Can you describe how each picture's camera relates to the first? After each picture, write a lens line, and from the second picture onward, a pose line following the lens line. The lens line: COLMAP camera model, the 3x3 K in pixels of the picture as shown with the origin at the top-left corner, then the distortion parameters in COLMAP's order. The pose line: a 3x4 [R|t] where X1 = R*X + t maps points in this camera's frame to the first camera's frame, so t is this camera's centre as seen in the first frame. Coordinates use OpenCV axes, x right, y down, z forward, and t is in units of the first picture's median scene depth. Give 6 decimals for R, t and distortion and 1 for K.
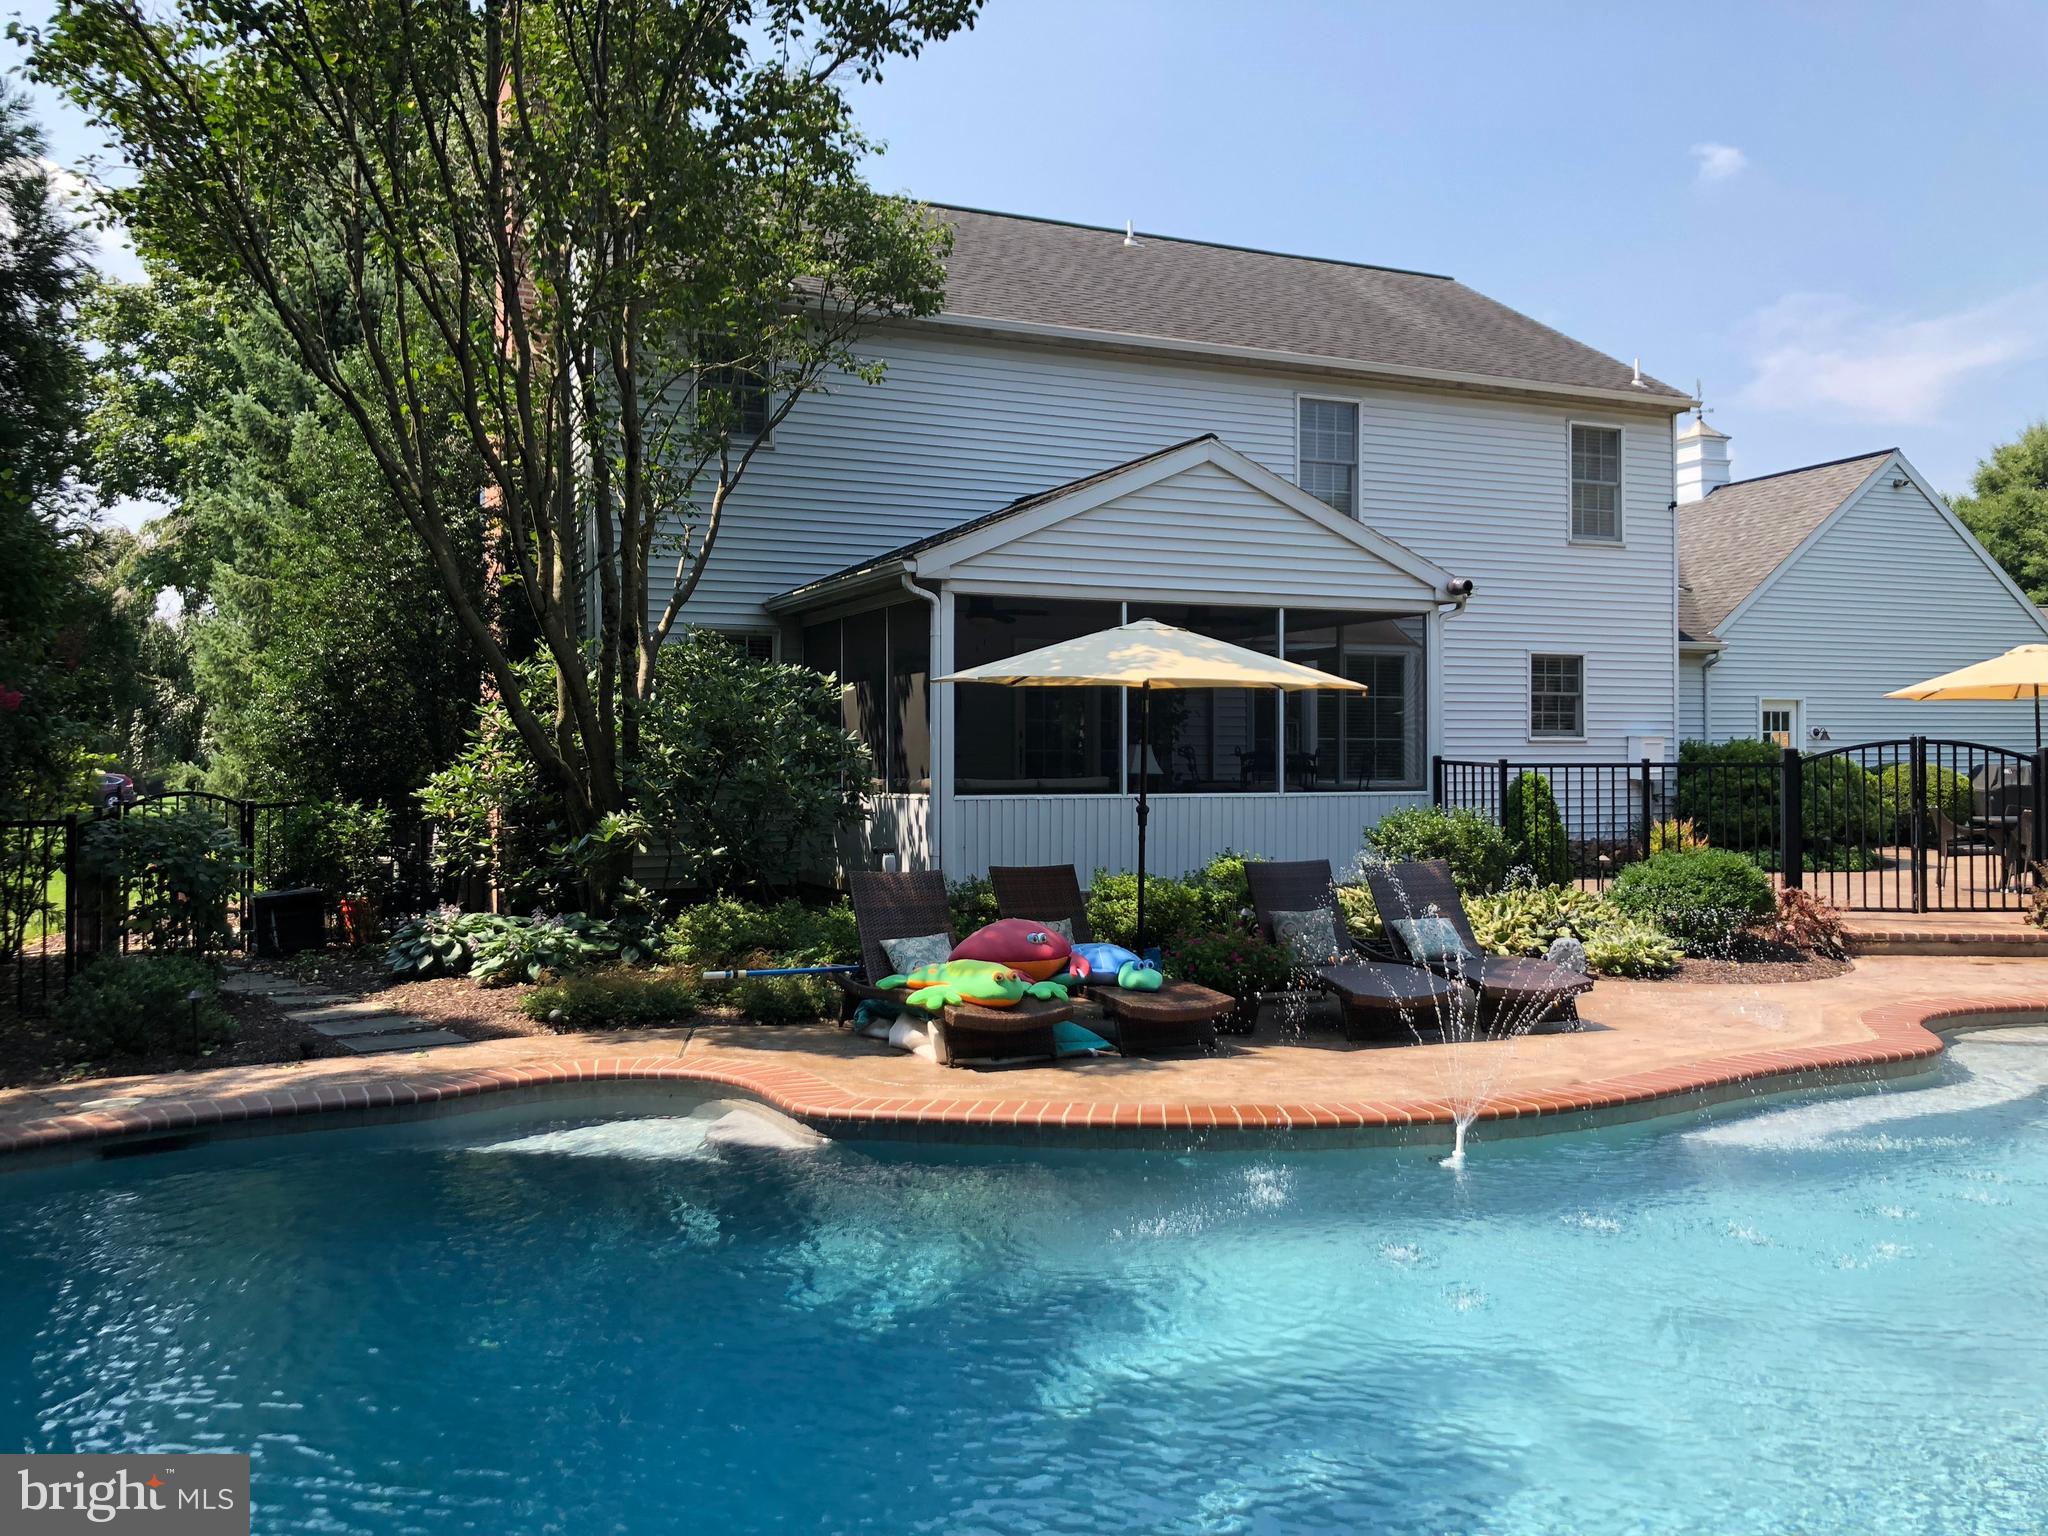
lens RADIAL K [[1671.0, 0, 1022.1], [0, 1671.0, 752.7], [0, 0, 1]] dist [0.007004, 0.004304]
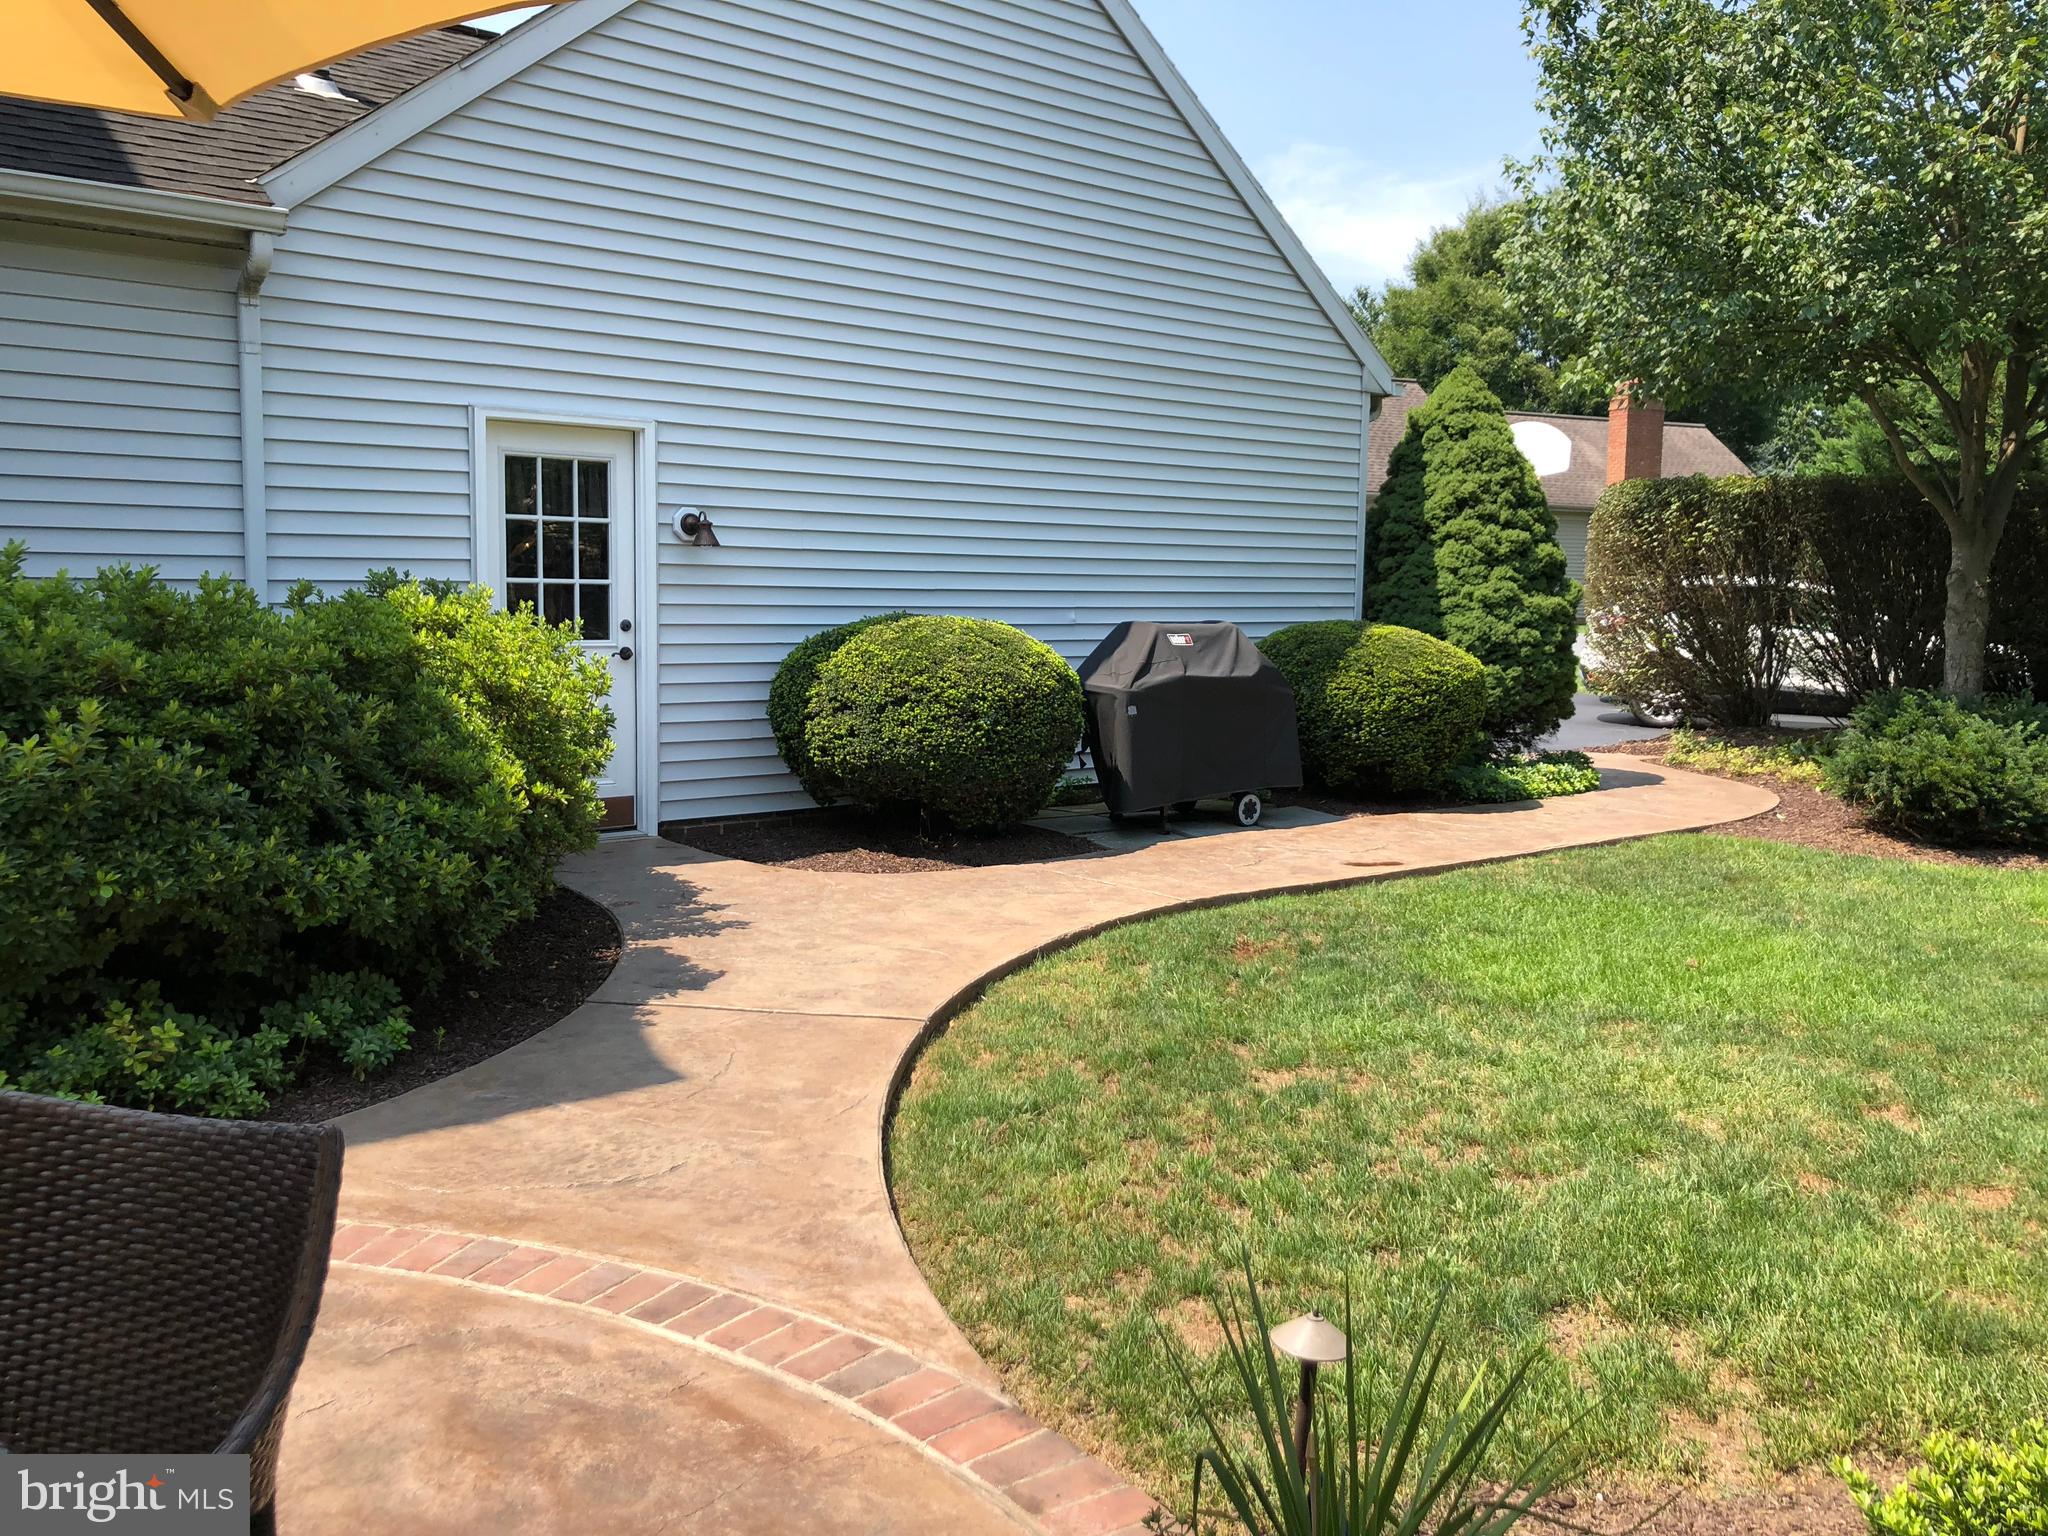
lens RADIAL K [[1671.0, 0, 1022.1], [0, 1671.0, 752.7], [0, 0, 1]] dist [0.007004, 0.004304]
pose [[0.962518, -0.006624, 0.271138, 0.456945], [-0.021876, 0.994548, 0.101955, 0.000330], [-0.270336, -0.104065, 0.957125, 0.671919]]
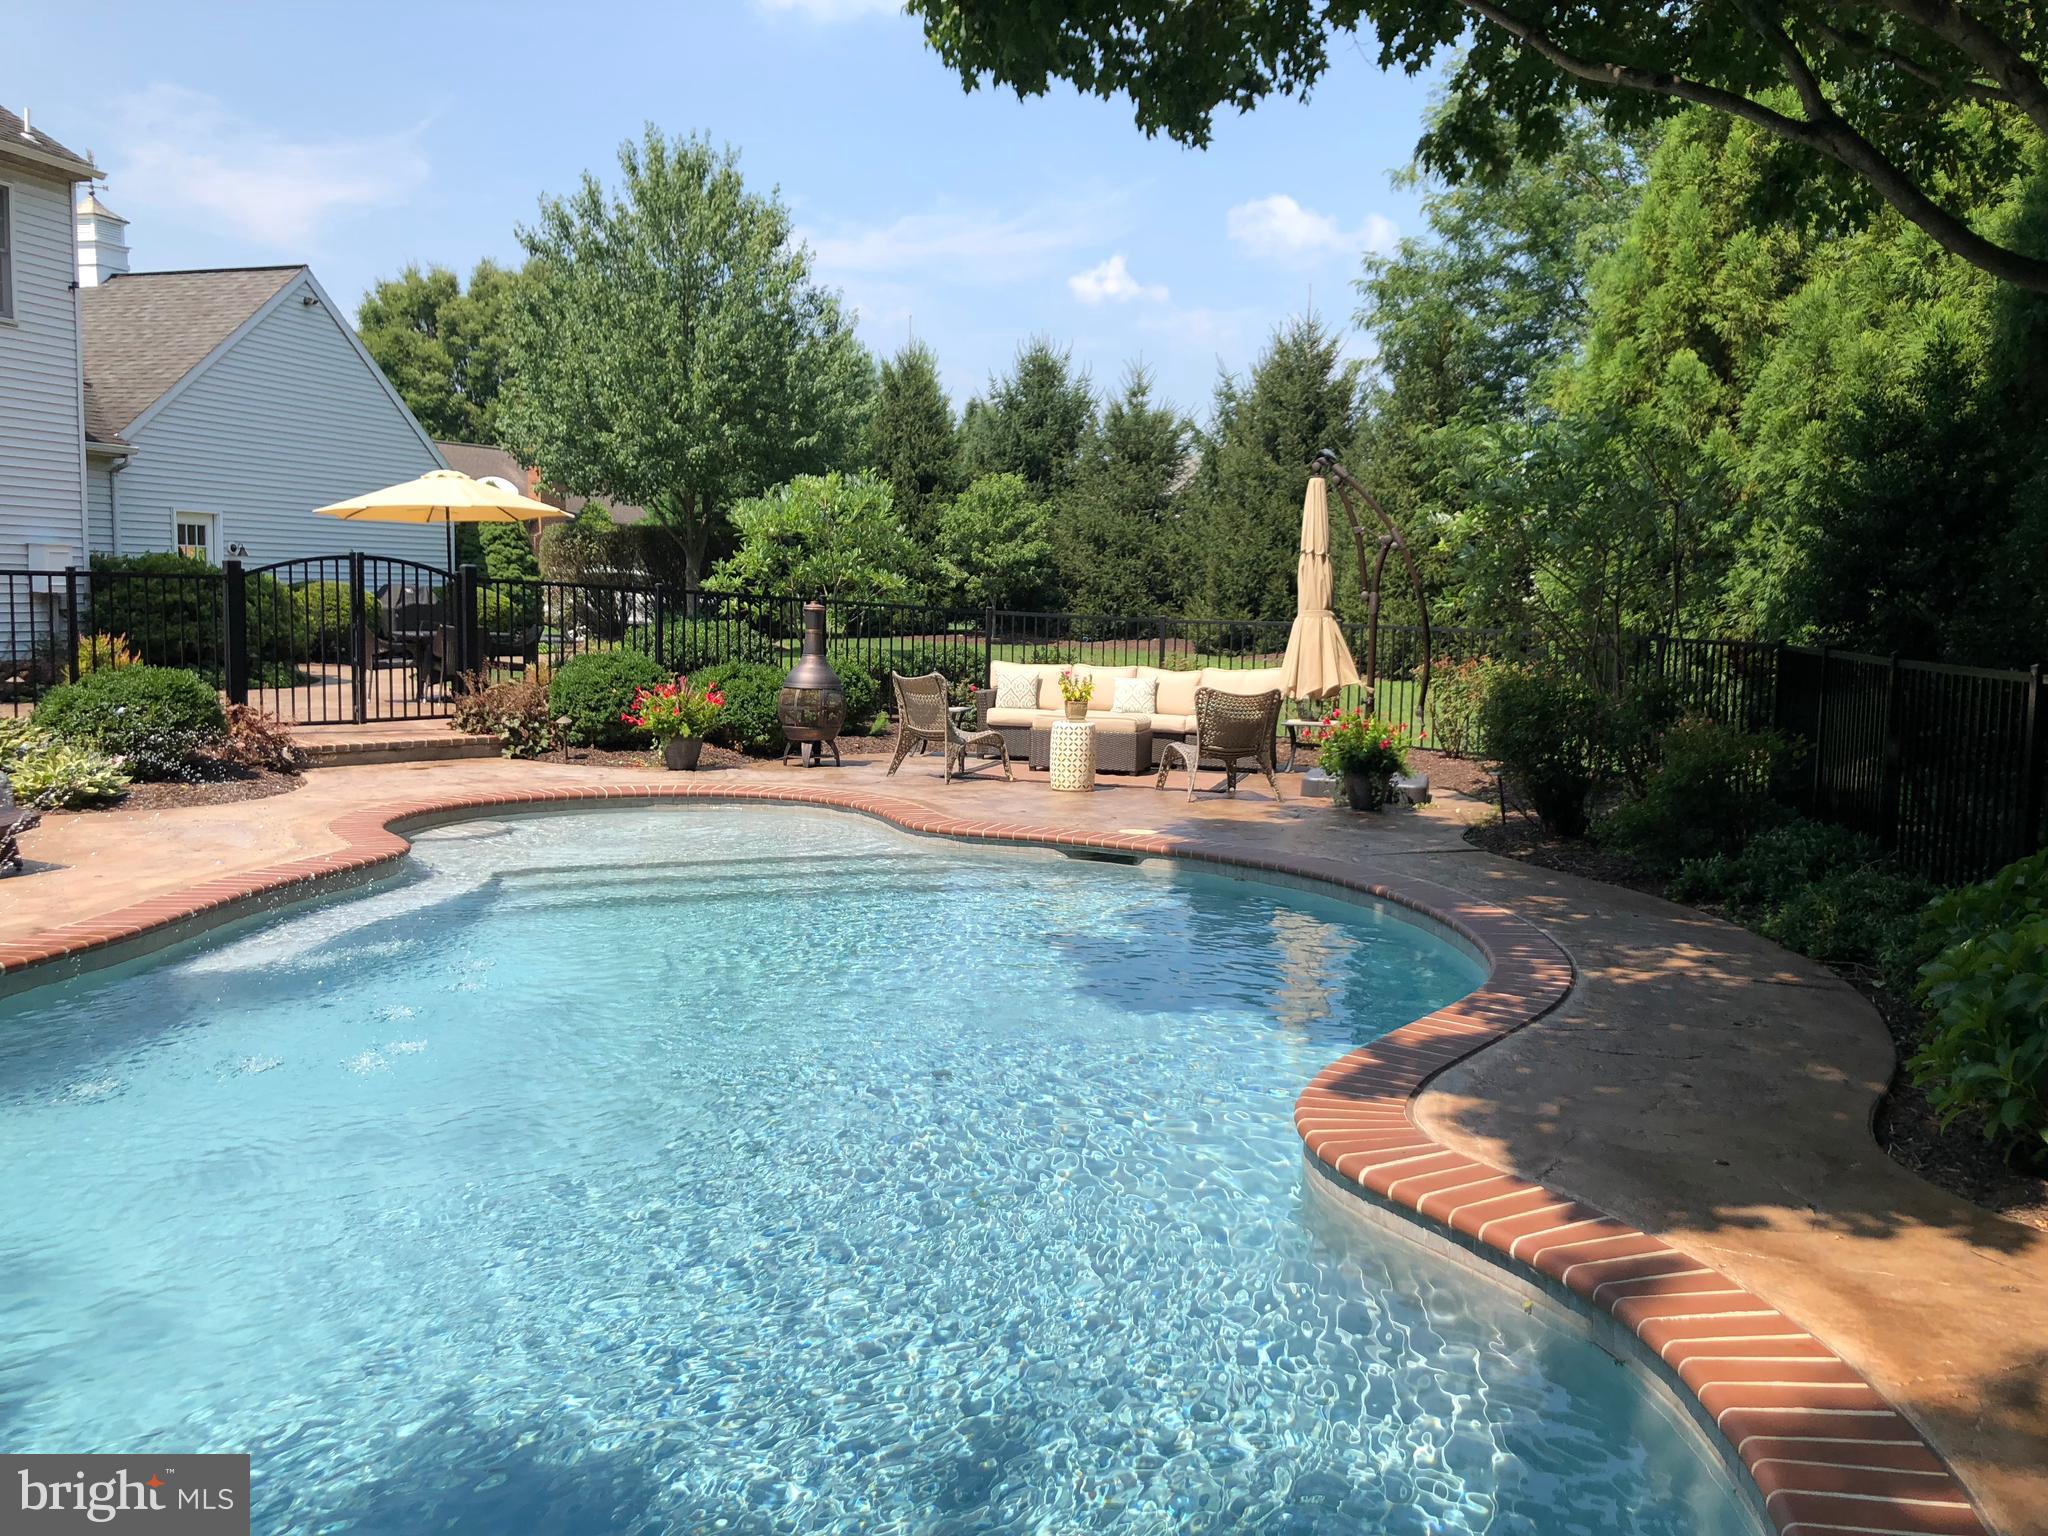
lens RADIAL K [[1671.0, 0, 1022.1], [0, 1671.0, 752.7], [0, 0, 1]] dist [0.007004, 0.004304]
pose [[0.619510, -0.059639, 0.782720, -0.020982], [-0.023744, 0.995230, 0.094624, 0.005533], [-0.784630, -0.077206, 0.615139, 0.039385]]
